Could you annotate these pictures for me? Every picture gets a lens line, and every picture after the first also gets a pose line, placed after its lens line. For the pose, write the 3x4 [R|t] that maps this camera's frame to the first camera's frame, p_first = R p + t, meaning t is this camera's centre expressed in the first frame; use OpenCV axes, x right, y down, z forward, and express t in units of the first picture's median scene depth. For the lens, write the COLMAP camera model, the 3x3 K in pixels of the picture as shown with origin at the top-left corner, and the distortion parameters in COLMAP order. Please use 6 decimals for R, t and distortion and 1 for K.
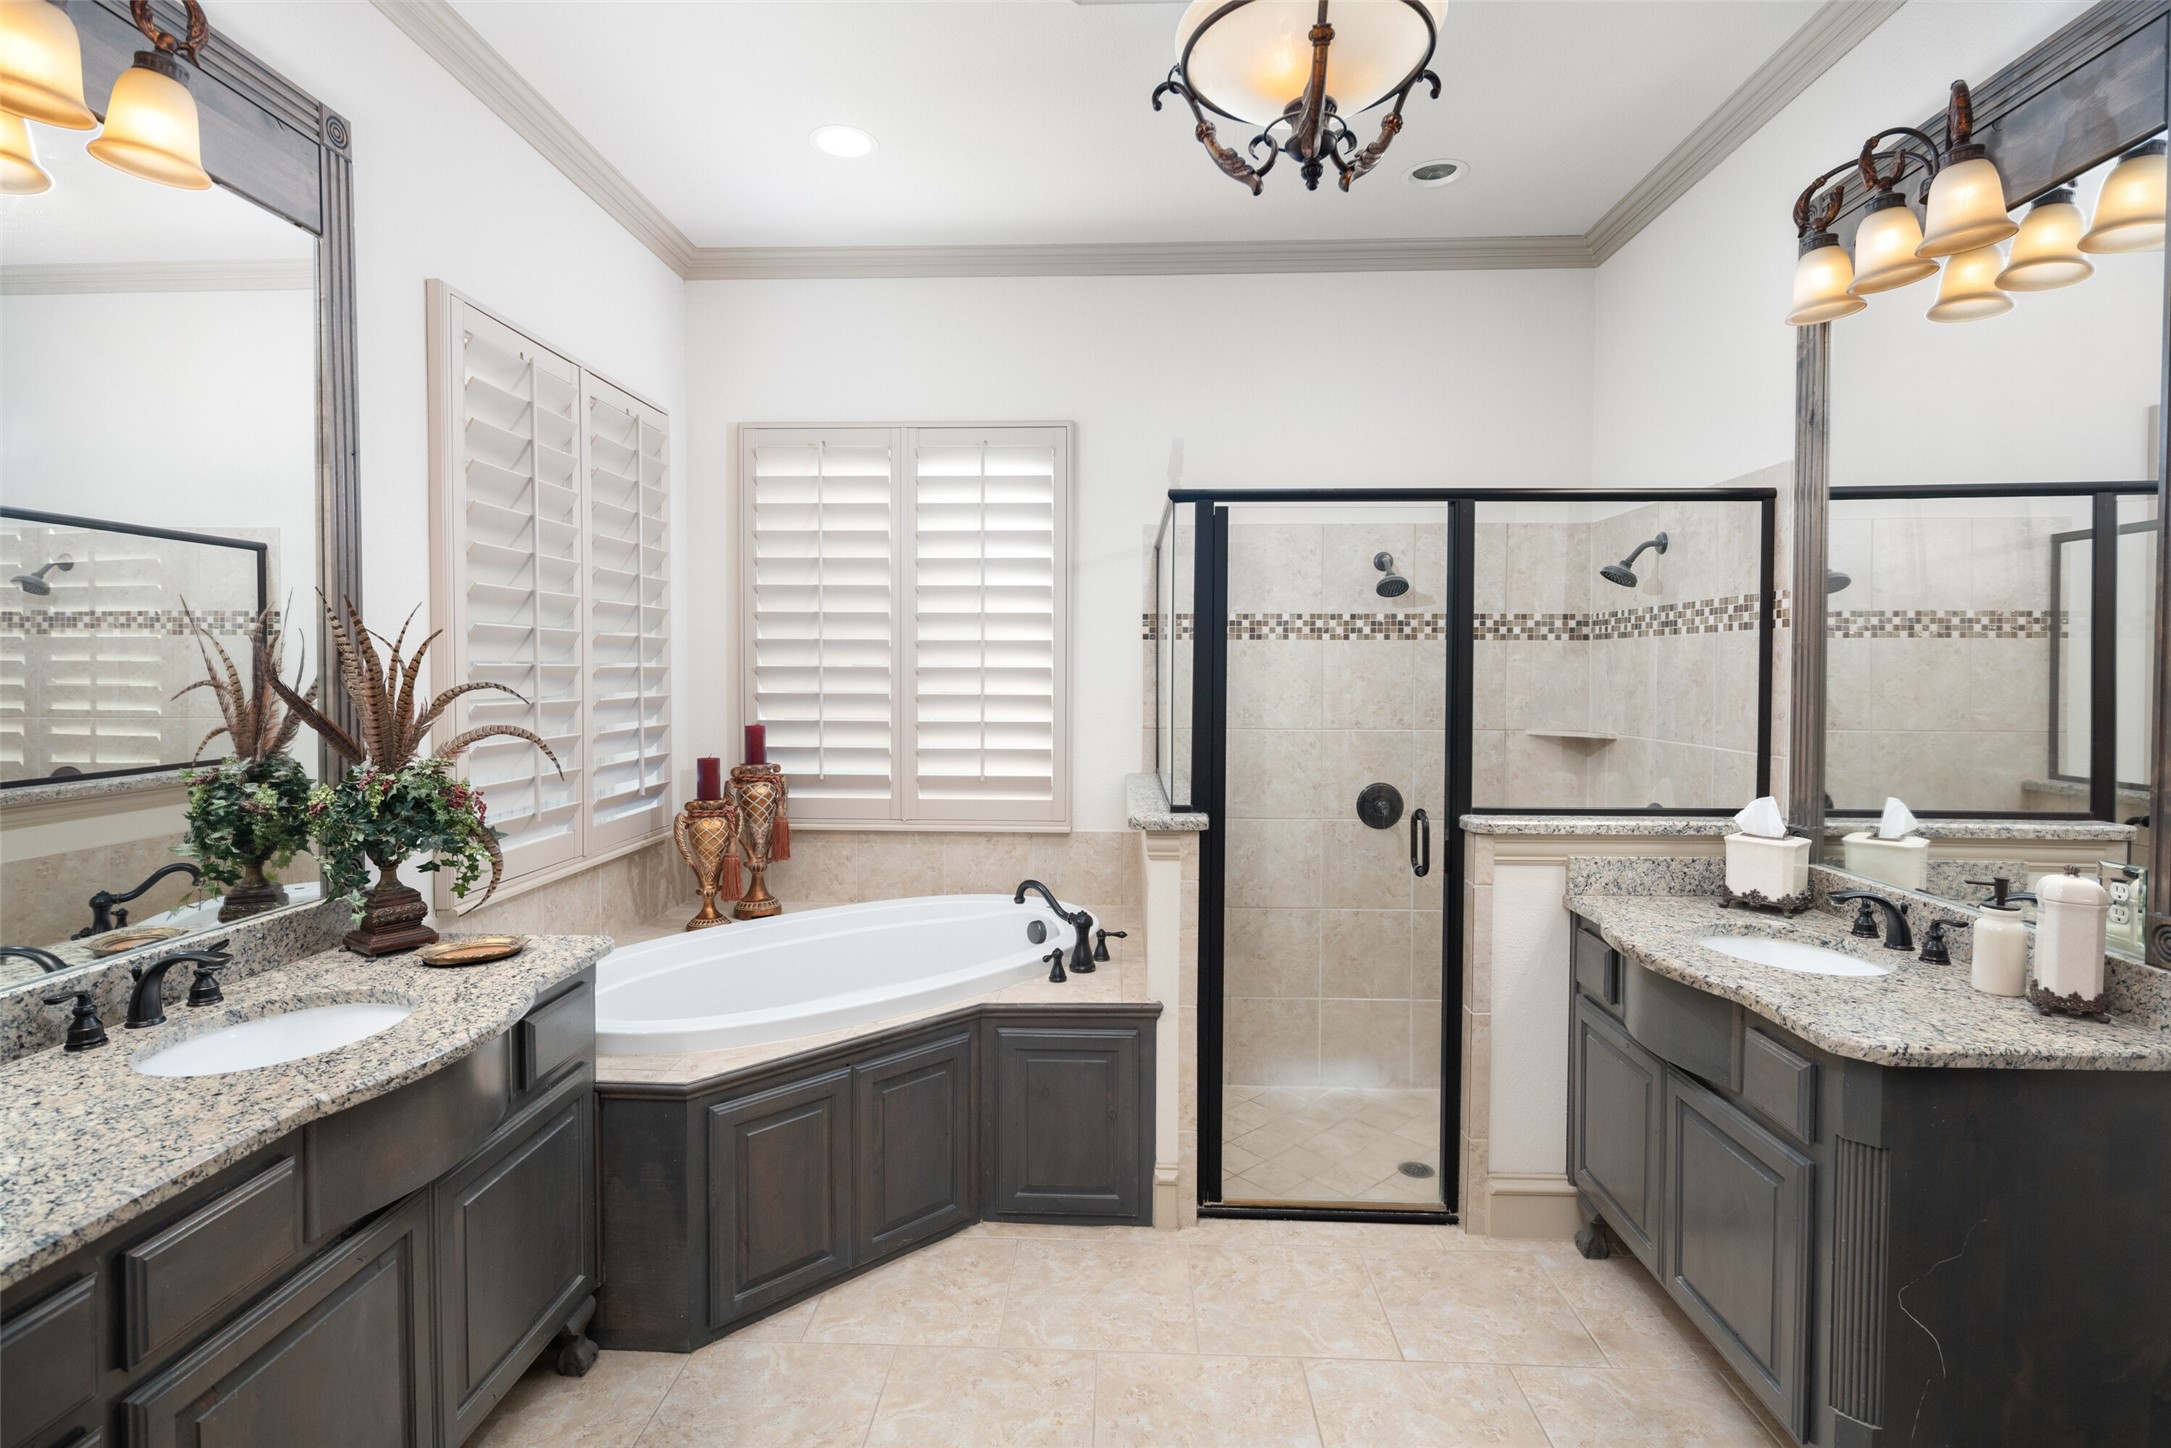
lens RADIAL K [[1068.2, 0, 1087.6], [0, 1068.2, 697.7], [0, 0, 1]] dist [-0.003372, -0.001536]
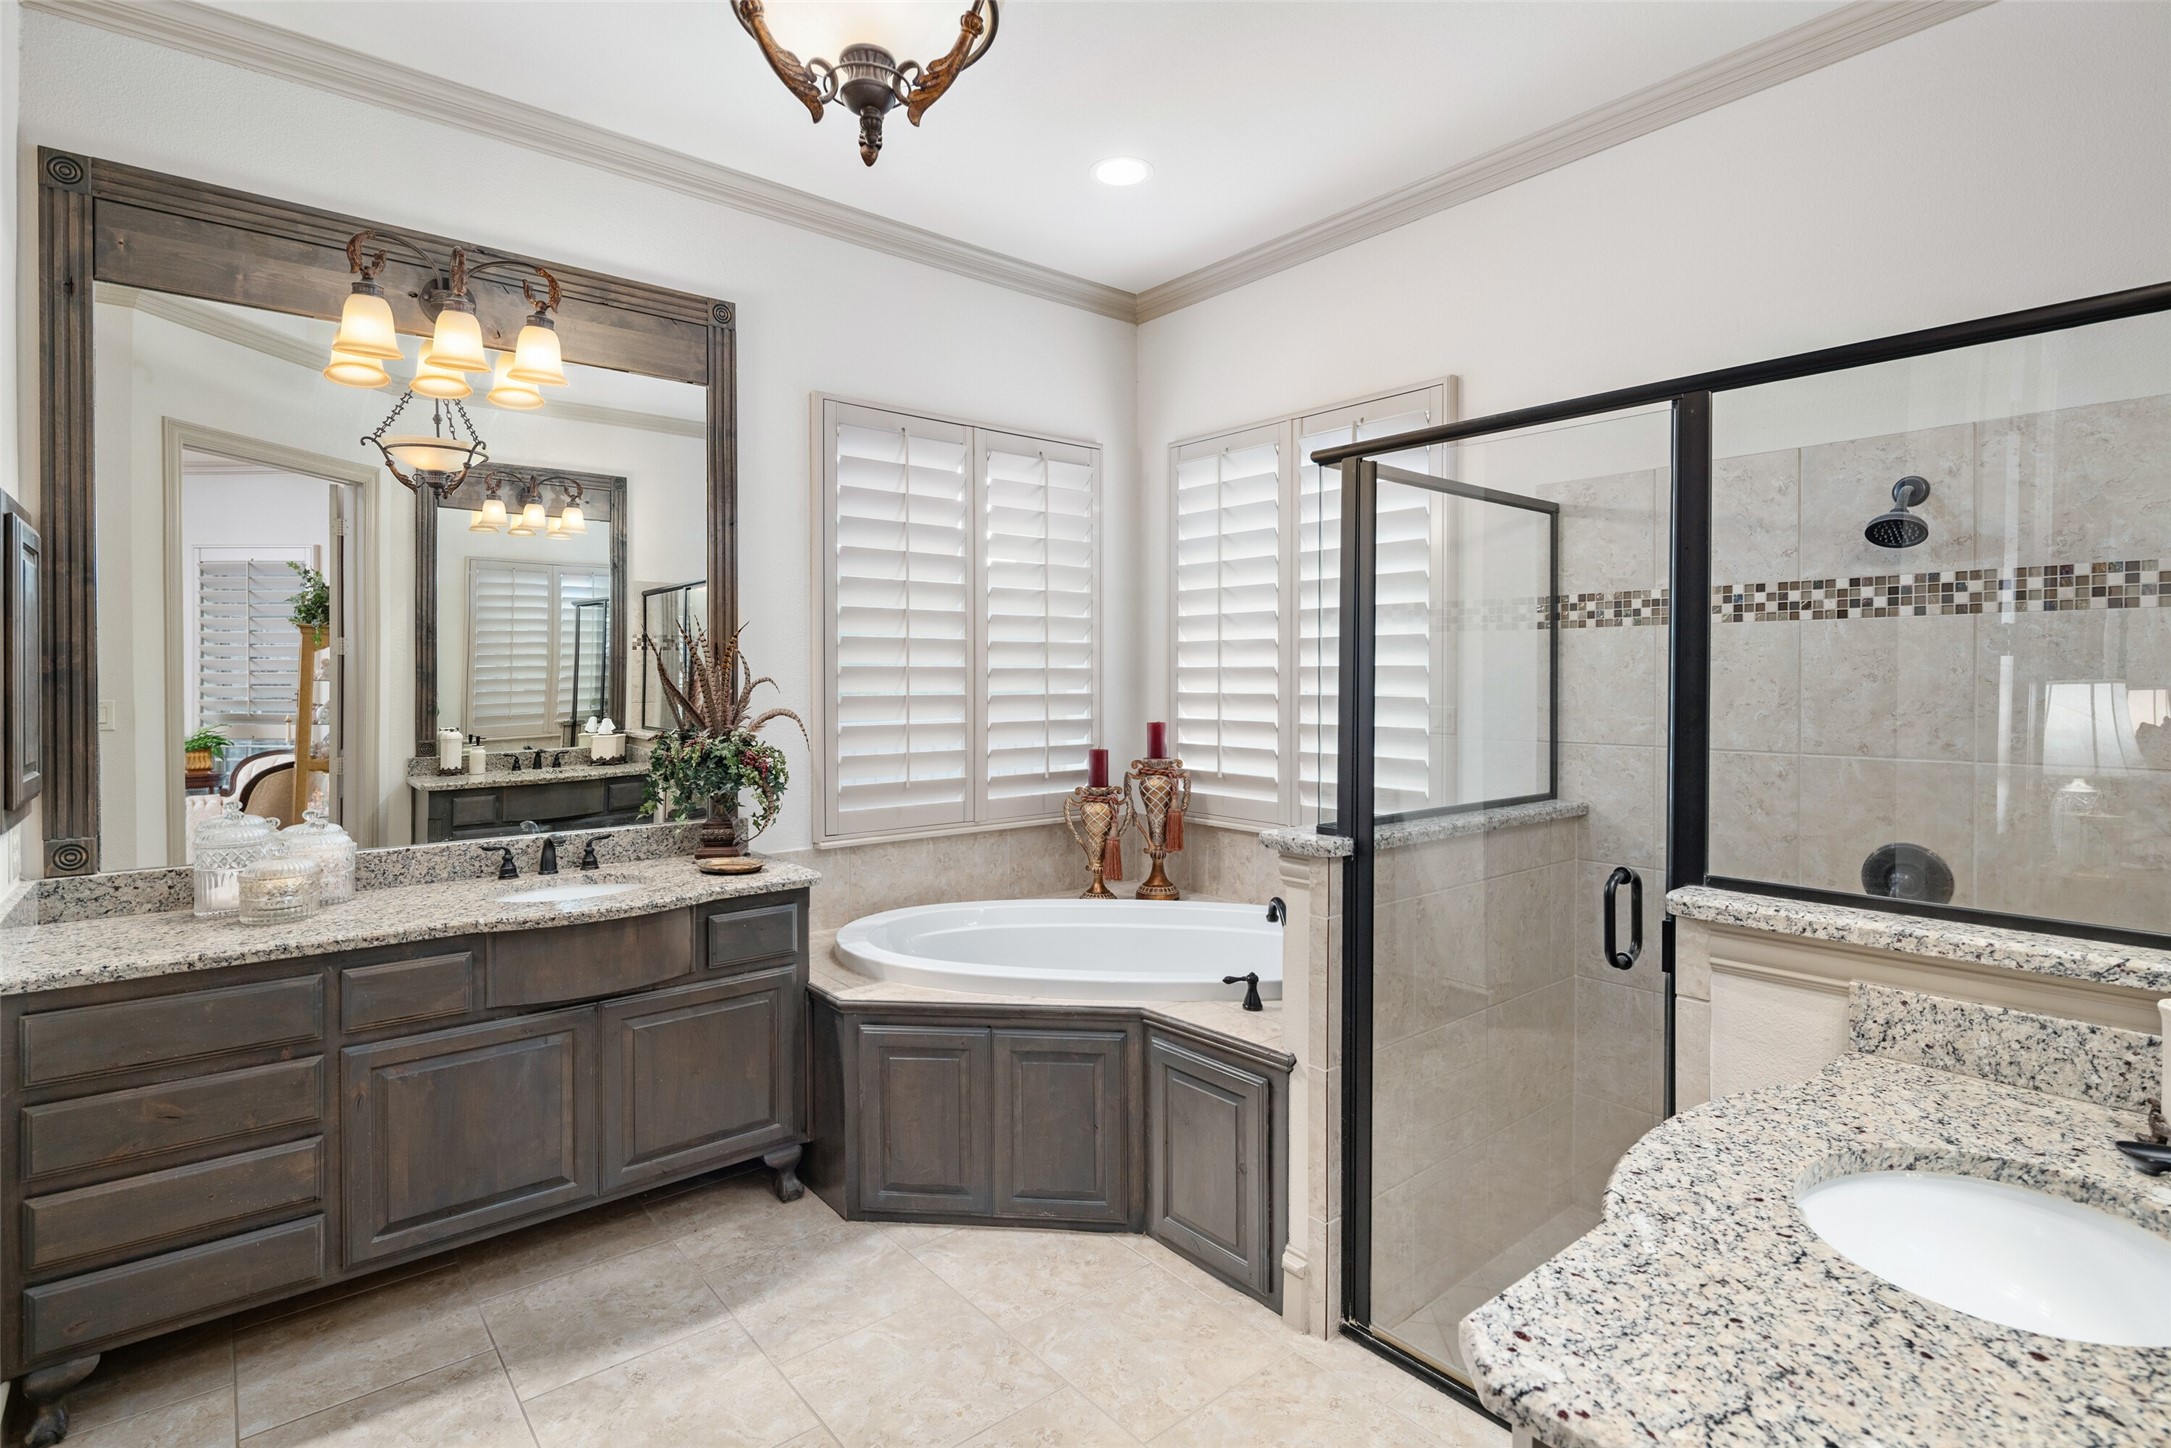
lens RADIAL K [[1077.5, 0, 1079.4], [0, 1077.5, 689.0], [0, 0, 1]] dist [0.001856, -0.000417]
pose [[0.659792, 0.005801, -0.751426, 0.589458], [-0.018893, 0.999782, -0.008871, 0.005010], [0.751210, 0.020050, 0.659758, 0.295225]]
